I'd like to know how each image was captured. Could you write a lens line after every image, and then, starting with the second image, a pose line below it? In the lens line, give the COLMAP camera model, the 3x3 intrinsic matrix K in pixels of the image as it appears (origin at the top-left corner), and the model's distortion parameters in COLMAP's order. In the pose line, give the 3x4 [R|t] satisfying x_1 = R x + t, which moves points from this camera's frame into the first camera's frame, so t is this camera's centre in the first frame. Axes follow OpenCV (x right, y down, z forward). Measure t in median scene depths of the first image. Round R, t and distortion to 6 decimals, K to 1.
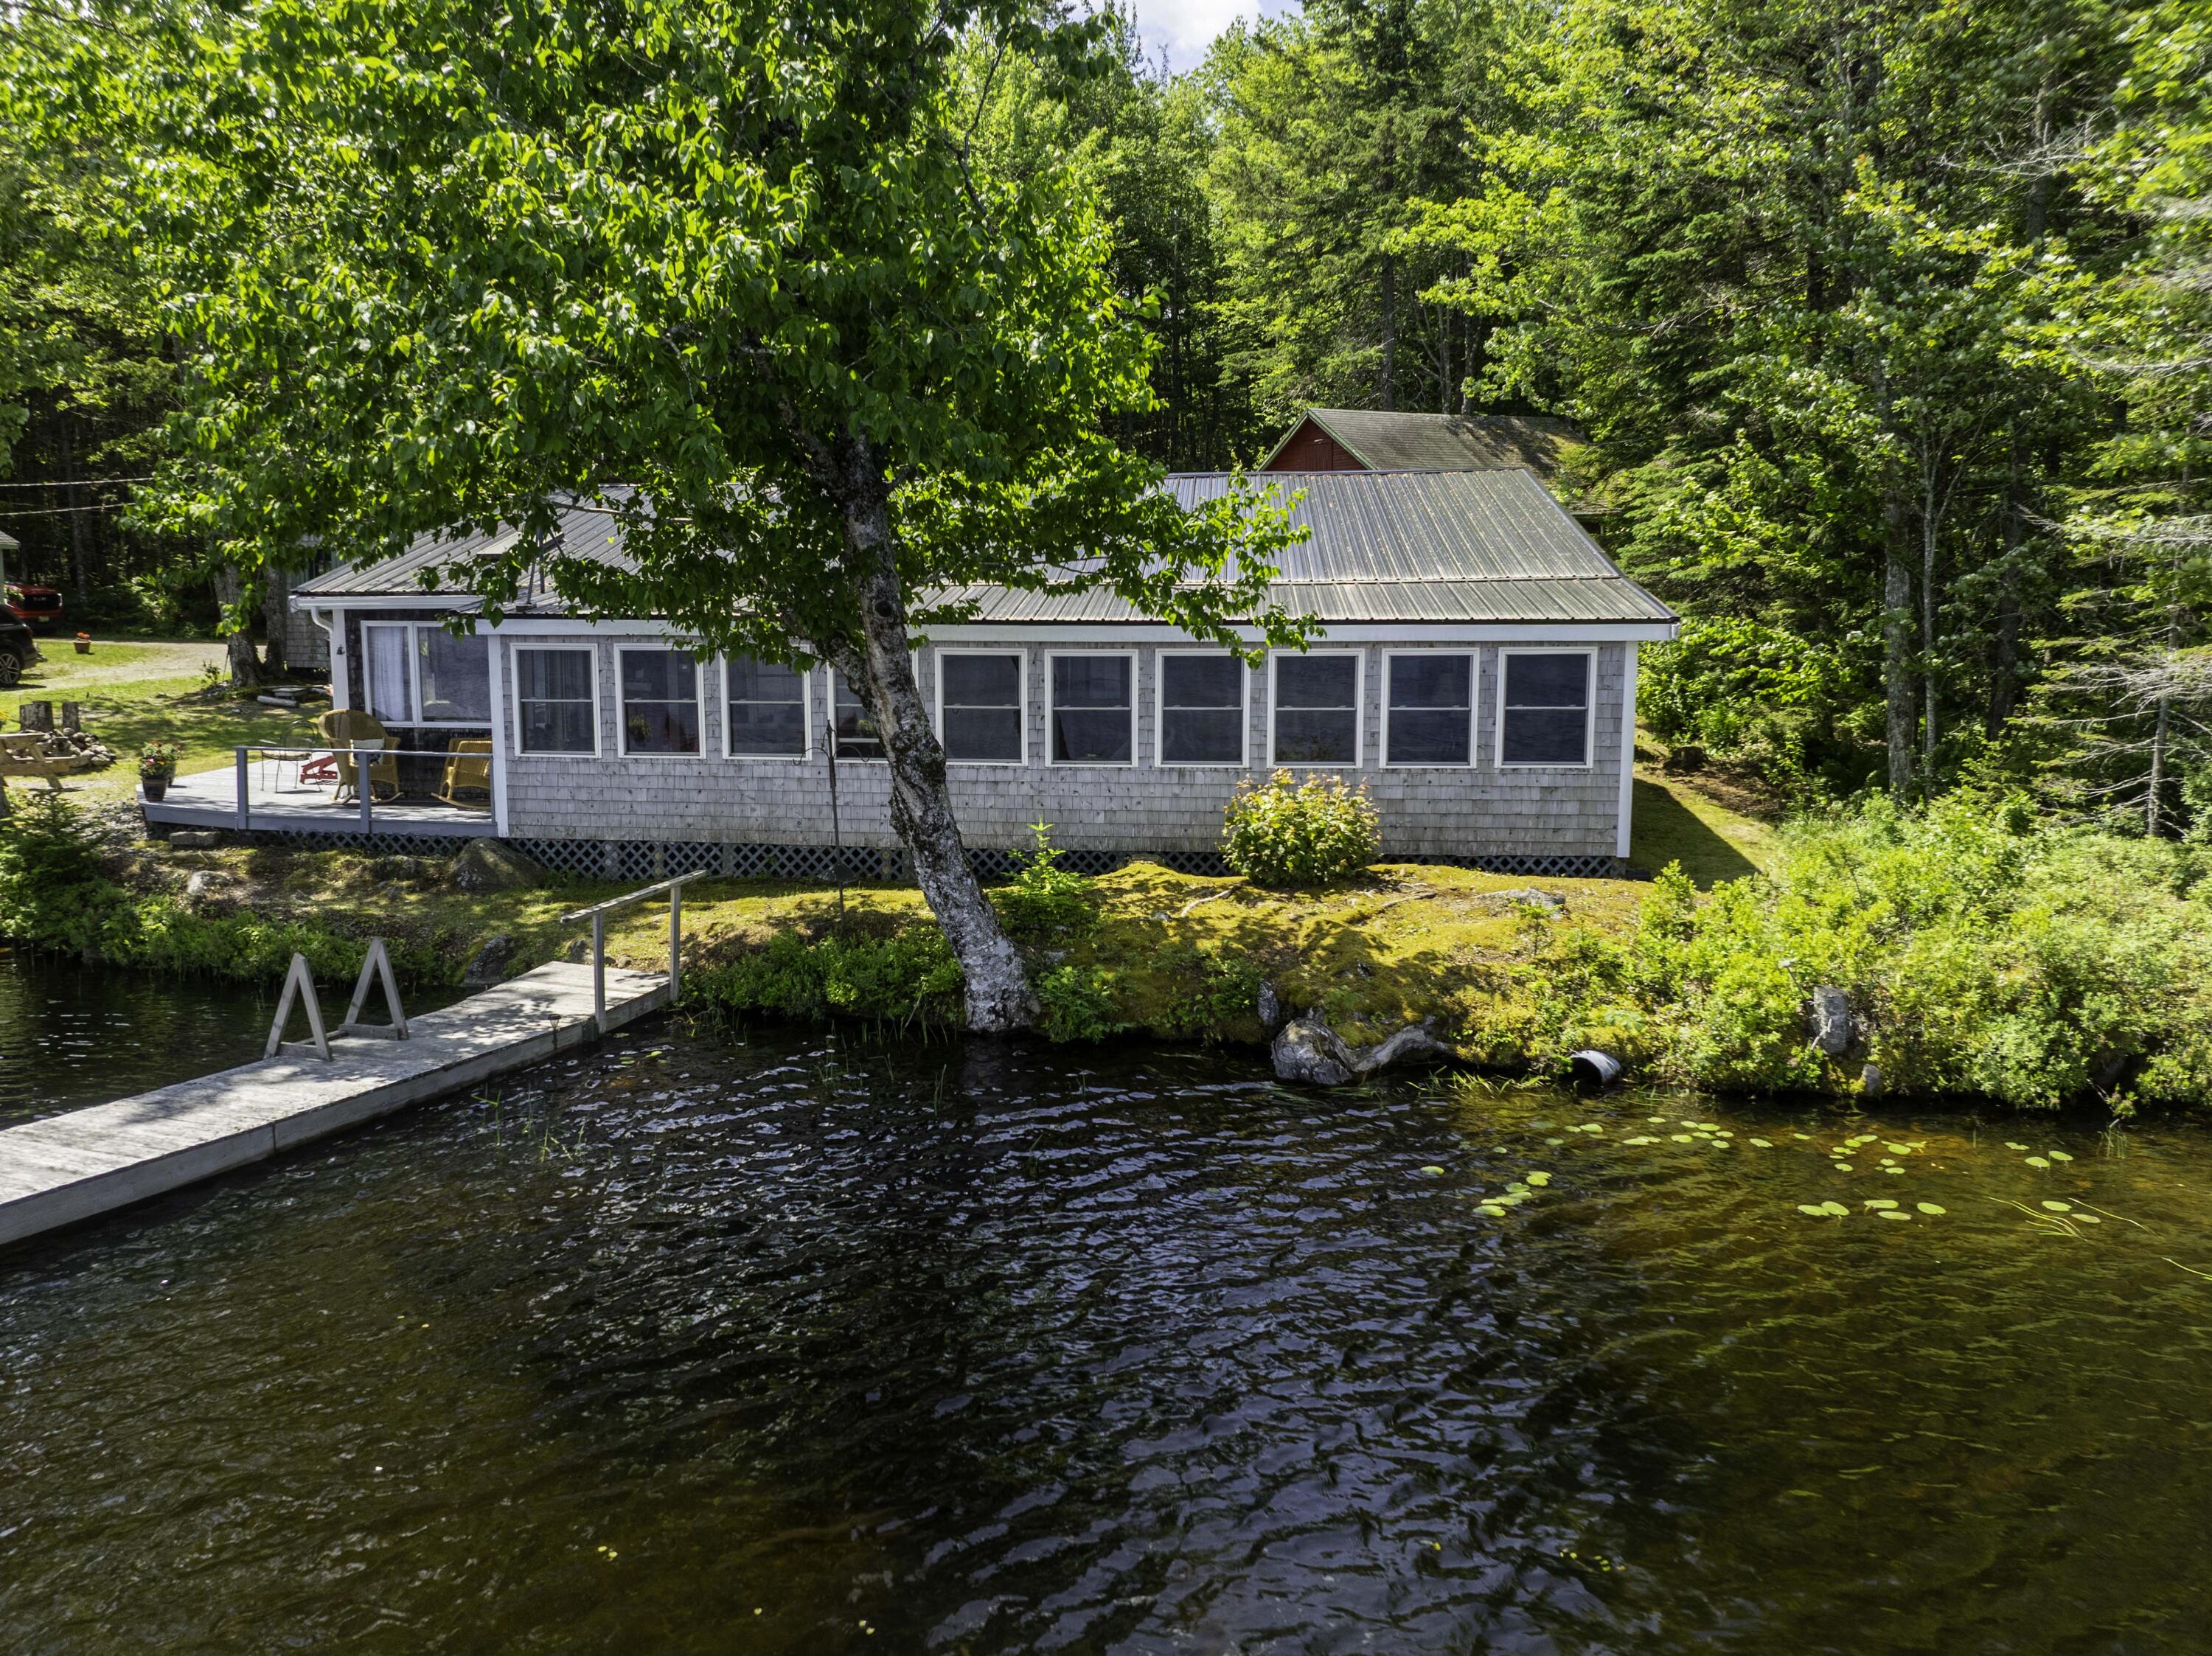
lens RADIAL K [[1619.7, 0, 1106.0], [0, 1619.7, 828.0], [0, 0, 1]] dist [-0.030292, -0.002701]
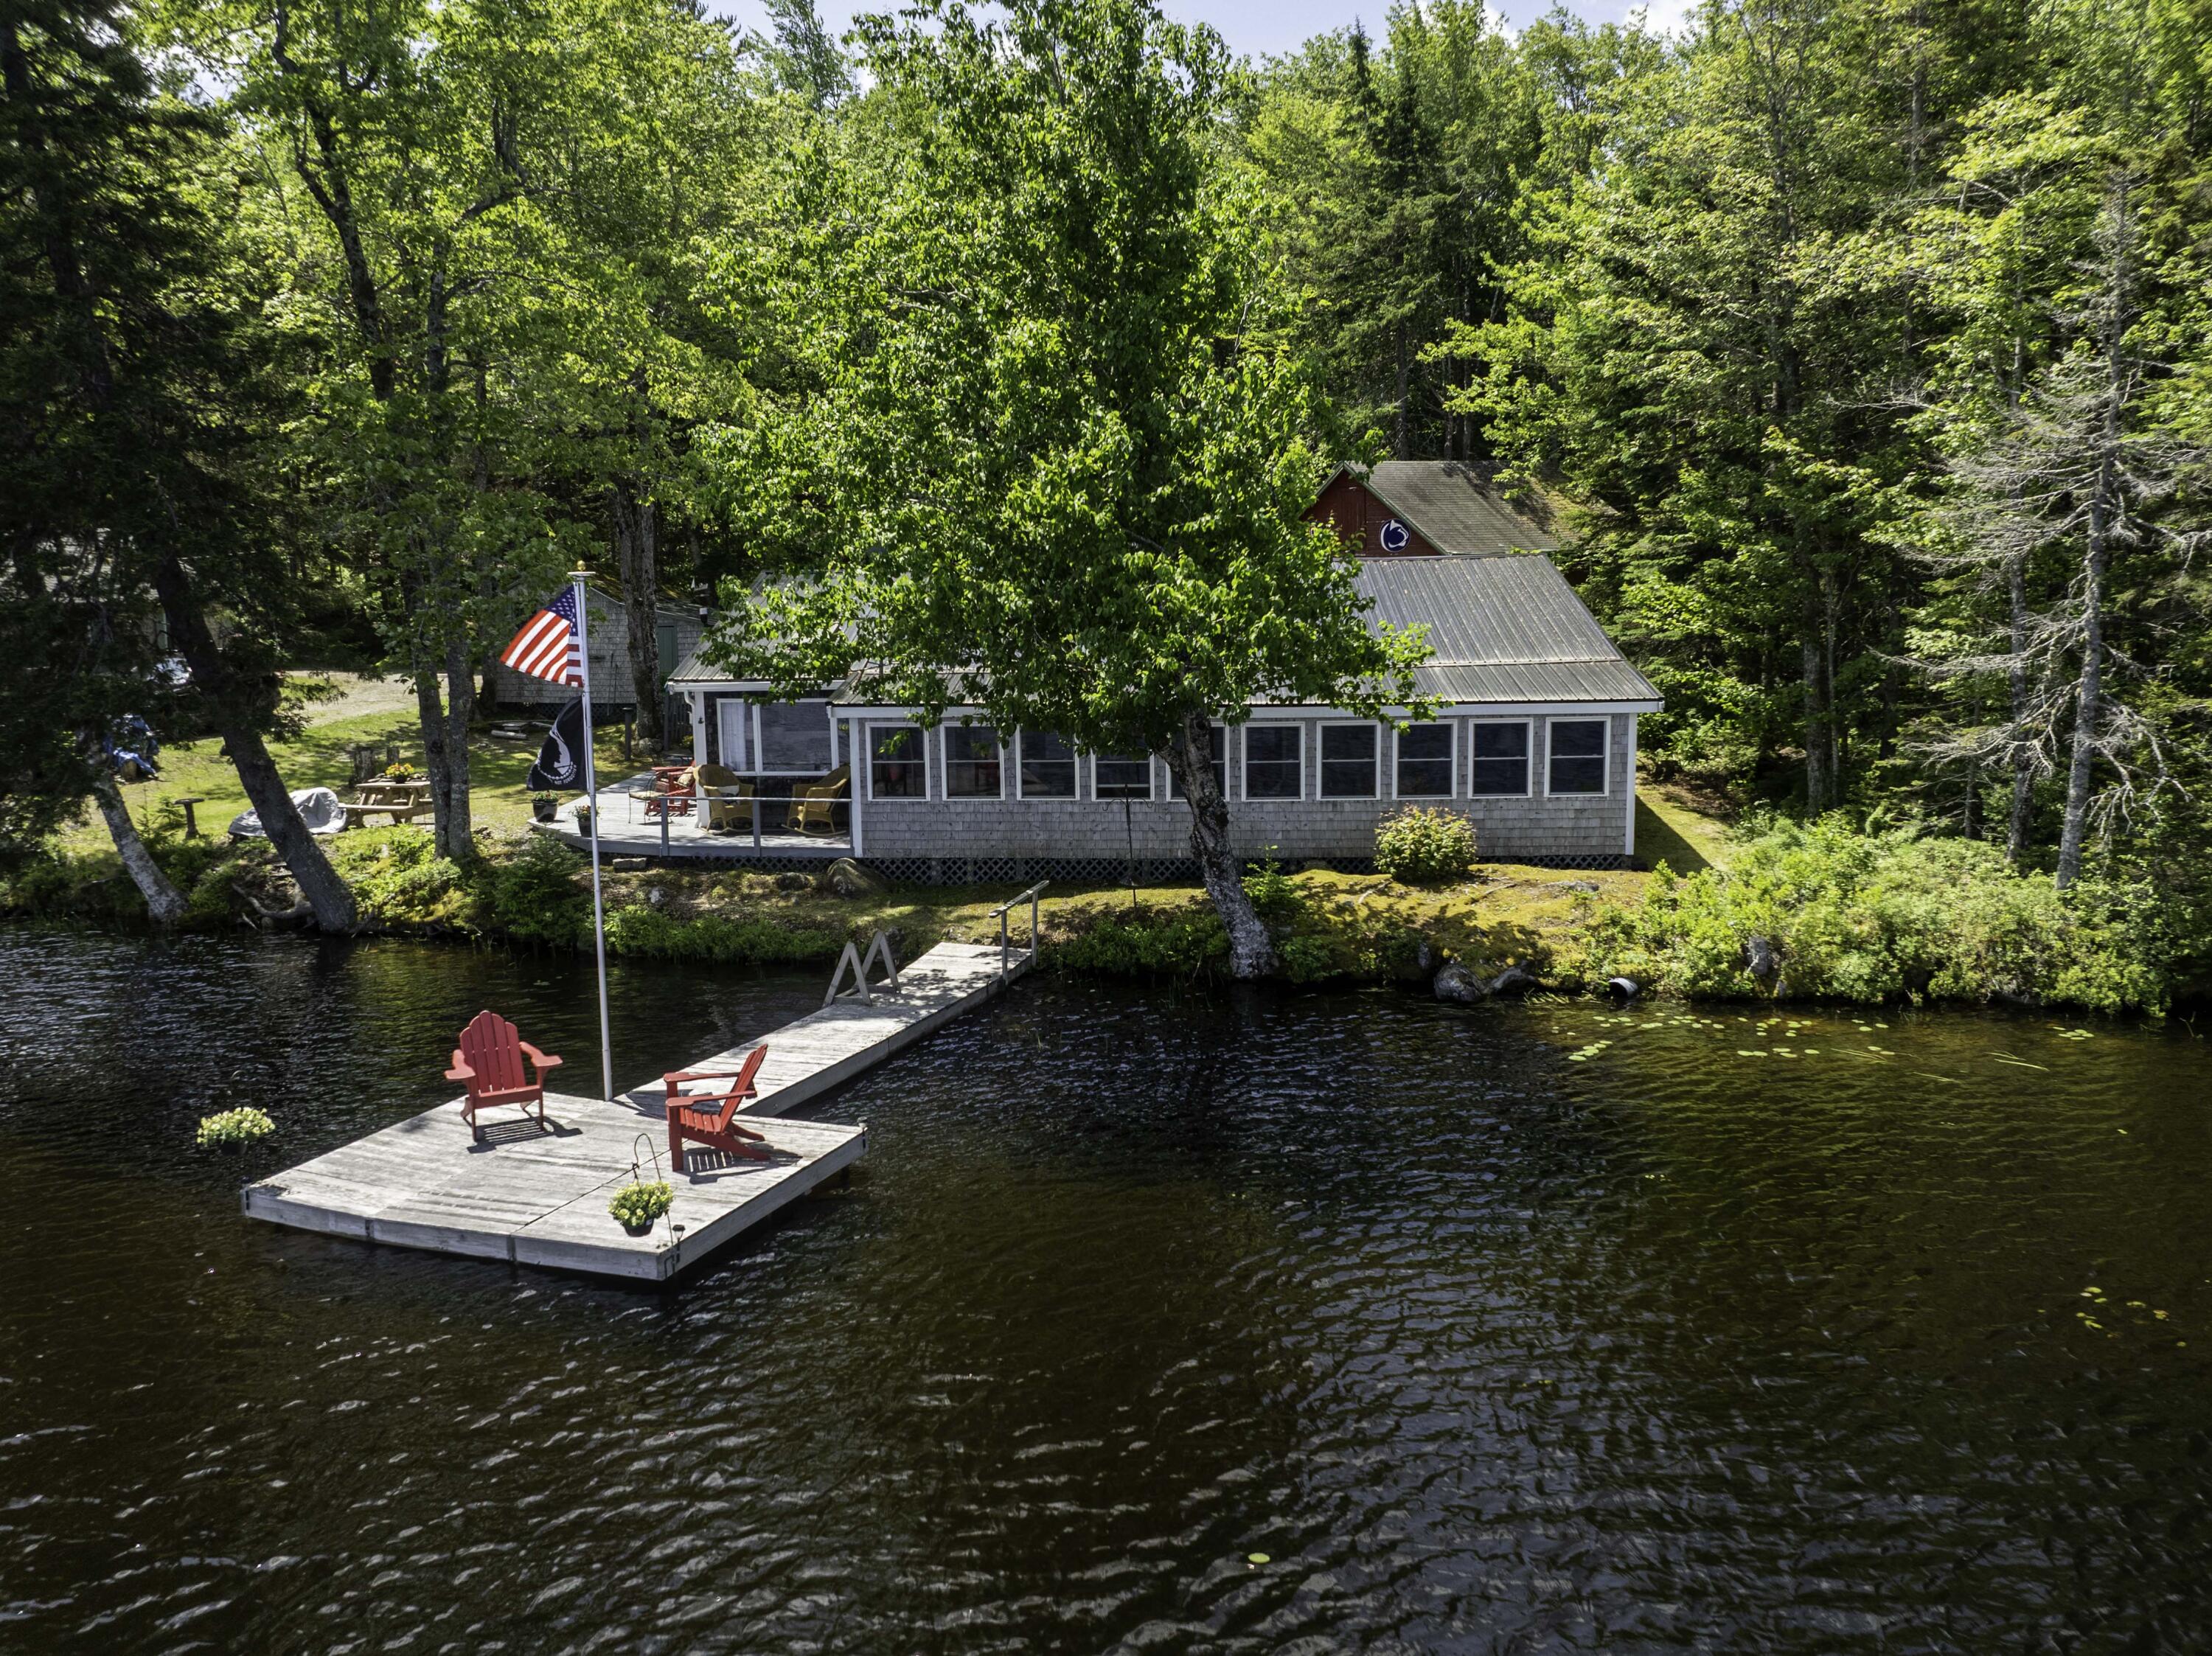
lens RADIAL K [[1535.3, 0, 1207.1], [0, 1535.3, 821.4], [0, 0, 1]] dist [-0.036908, -0.000423]
pose [[0.998170, -0.022298, 0.056201, -0.166713], [0.021690, 0.999700, 0.011406, -0.041180], [-0.056438, -0.010166, 0.998354, -0.440405]]
